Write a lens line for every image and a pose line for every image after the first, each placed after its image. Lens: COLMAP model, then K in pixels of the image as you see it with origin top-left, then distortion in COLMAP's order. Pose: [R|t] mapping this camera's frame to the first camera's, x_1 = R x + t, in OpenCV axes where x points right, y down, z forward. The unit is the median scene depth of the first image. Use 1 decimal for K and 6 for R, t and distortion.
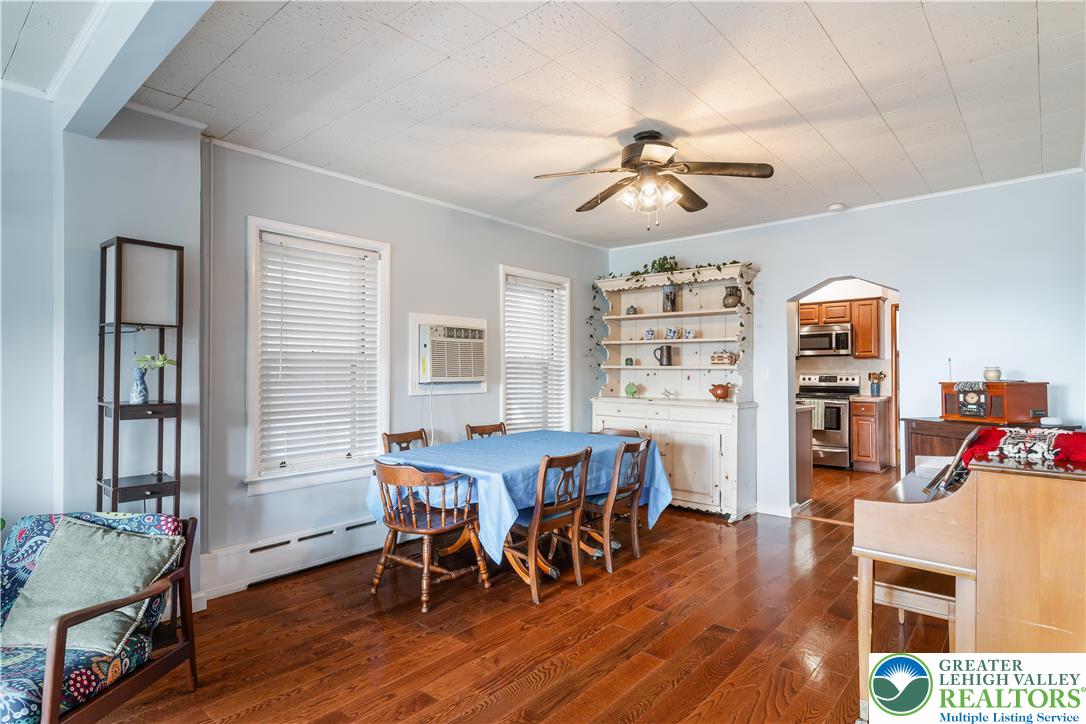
lens RADIAL K [[575.5, 0, 544.6], [0, 575.5, 365.0], [0, 0, 1]] dist [-0.000753, -0.000167]
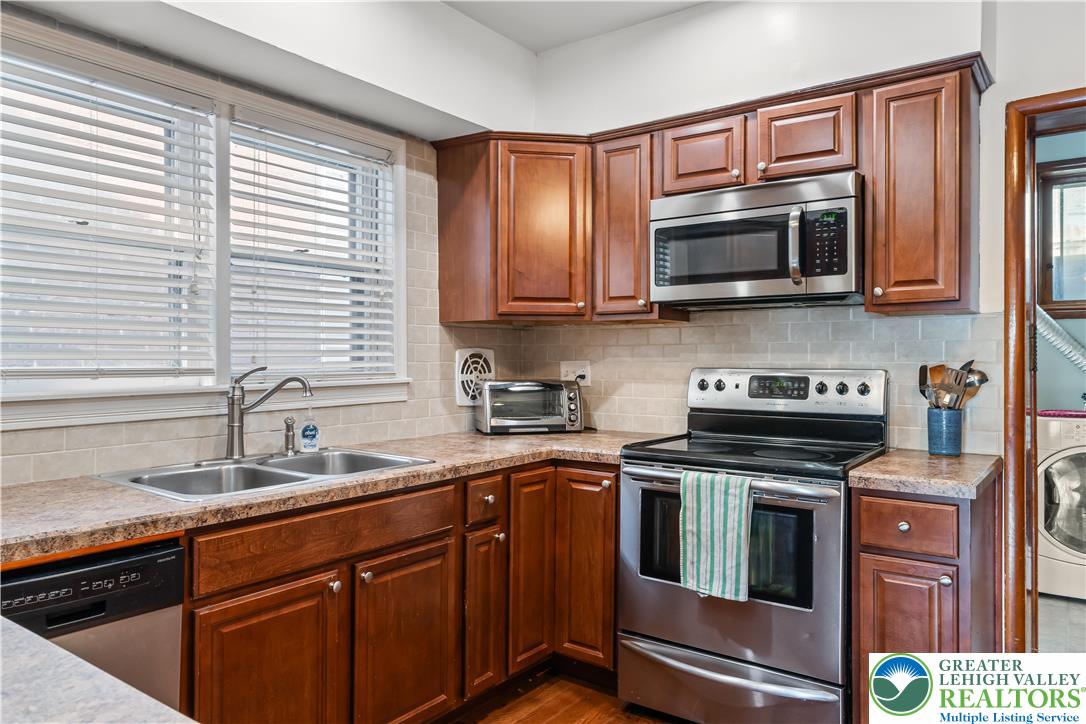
lens RADIAL K [[744.2, 0, 542.5], [0, 744.2, 355.2], [0, 0, 1]] dist [-0.003565, 0.003873]
pose [[0.996442, 0.001925, 0.084264, 0.361055], [-0.002768, 0.999947, 0.009882, 0.005840], [-0.084241, -0.010080, 0.996394, 0.673214]]
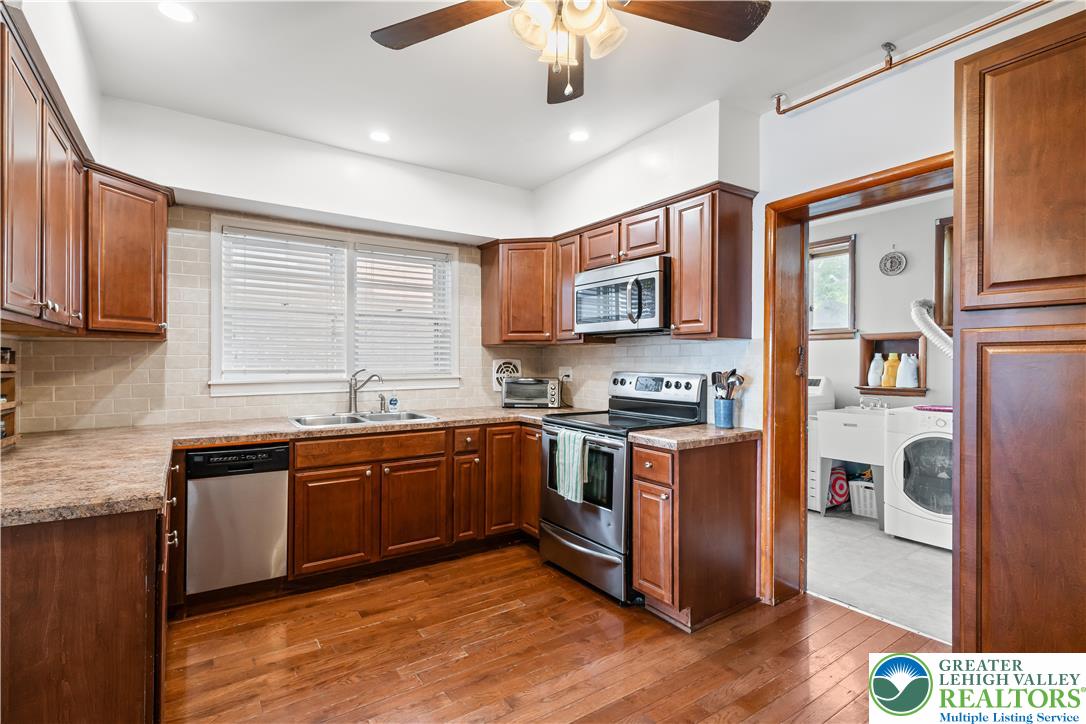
lens RADIAL K [[519.3, 0, 539.4], [0, 519.3, 360.5], [0, 0, 1]] dist [0.001795, 0.002566]
pose [[0.966569, 0.004896, -0.256362, 0.536372], [-0.001402, 0.999904, 0.013811, 0.000076], [0.256404, -0.012990, 0.966482, 0.595593]]
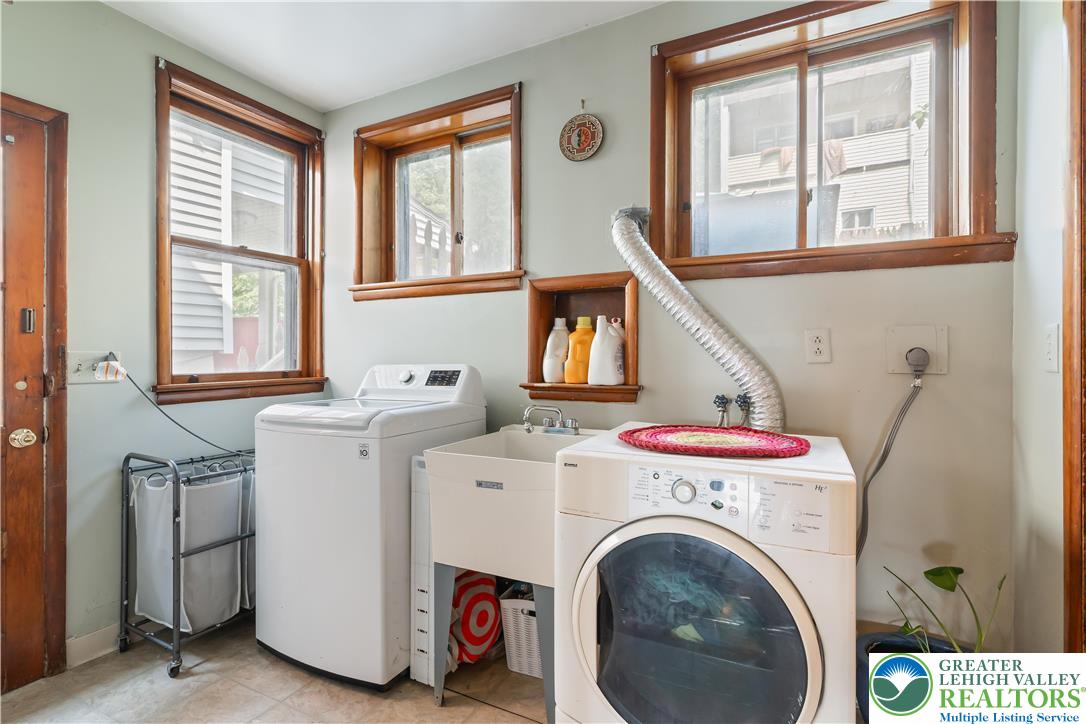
lens RADIAL K [[519.3, 0, 546.0], [0, 519.3, 357.7], [0, 0, 1]] dist [0.001795, 0.002566]
pose [[0.972810, -0.001878, 0.231596, 0.675042], [-0.002864, 0.999793, 0.020136, 0.015966], [-0.231586, -0.020252, 0.972604, 0.962271]]
